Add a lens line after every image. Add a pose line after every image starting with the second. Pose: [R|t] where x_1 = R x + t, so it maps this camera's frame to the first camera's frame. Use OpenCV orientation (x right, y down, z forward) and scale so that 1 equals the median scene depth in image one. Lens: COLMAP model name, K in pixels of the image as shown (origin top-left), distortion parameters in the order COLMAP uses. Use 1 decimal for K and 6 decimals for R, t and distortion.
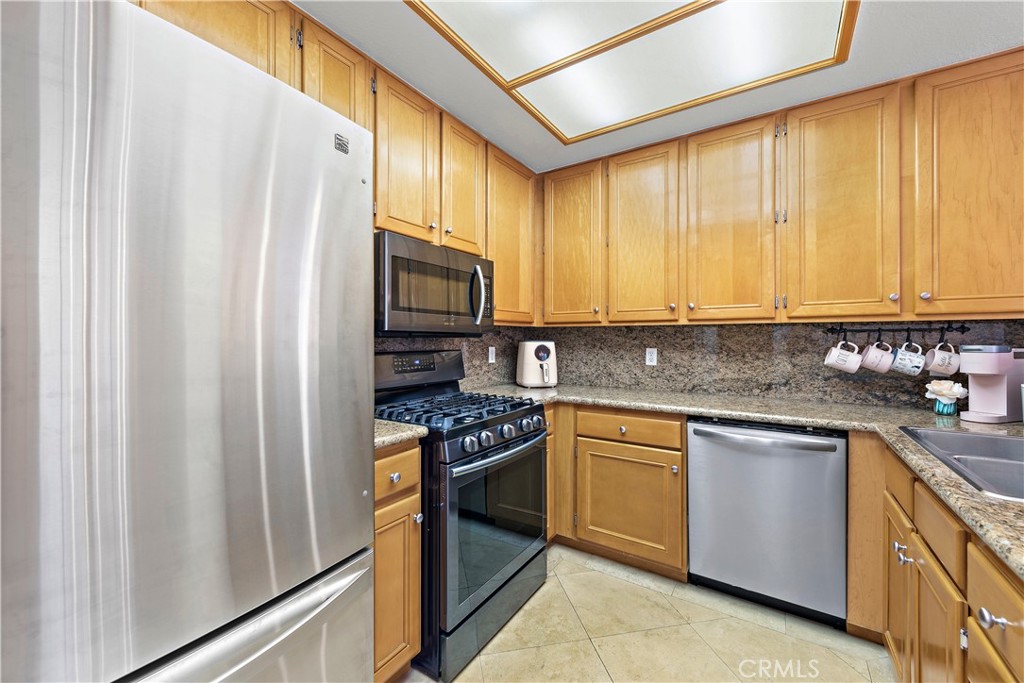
lens RADIAL K [[397.2, 0, 514.9], [0, 397.2, 348.2], [0, 0, 1]] dist [0.017472, -0.005845]
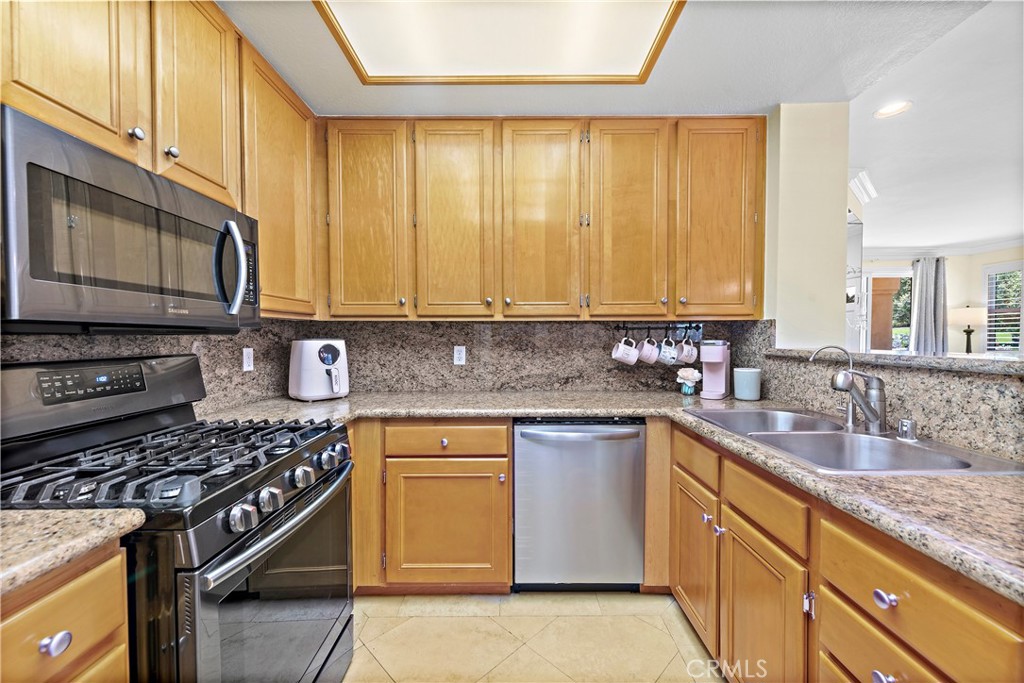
lens RADIAL K [[397.2, 0, 514.9], [0, 397.2, 348.2], [0, 0, 1]] dist [0.017472, -0.005845]
pose [[0.837423, -0.020019, 0.546188, -0.067214], [0.015852, 0.999798, 0.012339, -0.005780], [-0.546325, -0.001675, 0.837571, 0.210949]]
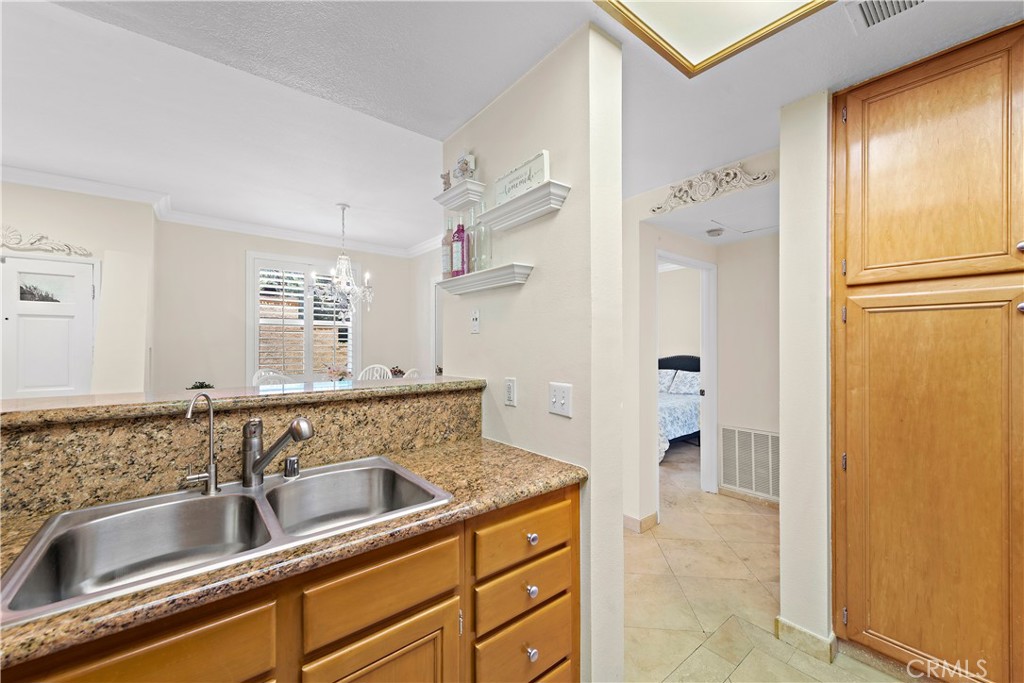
lens RADIAL K [[397.2, 0, 514.9], [0, 397.2, 348.2], [0, 0, 1]] dist [0.017472, -0.005845]
pose [[-0.953551, -0.001474, 0.301229, 0.231366], [0.006691, 0.999638, 0.026075, -0.058852], [-0.301158, 0.026879, -0.953195, 0.838003]]
